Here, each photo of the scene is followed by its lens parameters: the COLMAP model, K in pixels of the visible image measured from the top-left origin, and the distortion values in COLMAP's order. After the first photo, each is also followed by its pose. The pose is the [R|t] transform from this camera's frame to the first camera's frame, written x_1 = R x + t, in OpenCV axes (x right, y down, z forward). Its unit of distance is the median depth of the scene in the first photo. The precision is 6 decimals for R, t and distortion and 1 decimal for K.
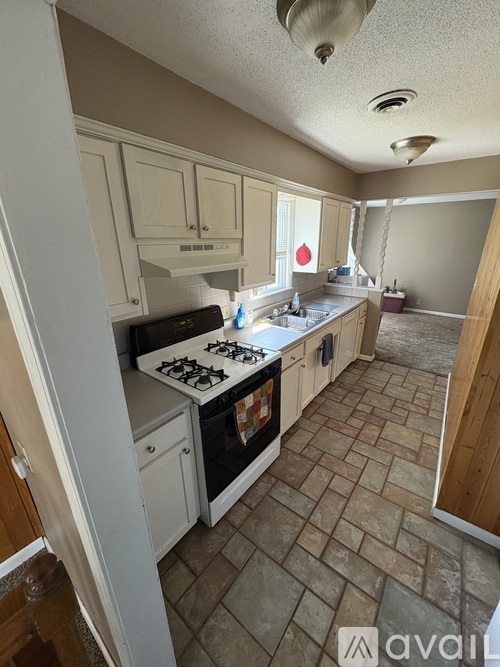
lens RADIAL K [[266.5, 0, 250.8], [0, 266.5, 332.6], [0, 0, 1]] dist [-0.000143, 0.000016]
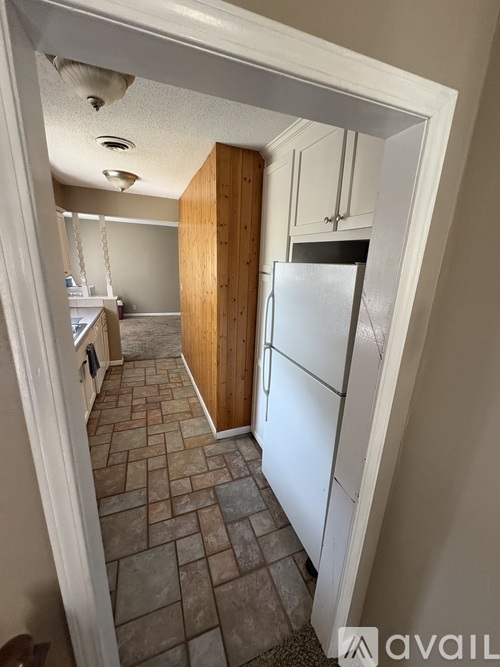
lens RADIAL K [[266.5, 0, 250.5], [0, 266.5, 332.2], [0, 0, 1]] dist [-0.000143, 0.000016]
pose [[0.511087, -0.201841, 0.835494, -0.249542], [0.237318, 0.967389, 0.088533, 0.016530], [-0.826118, 0.153030, 0.542320, -0.040316]]
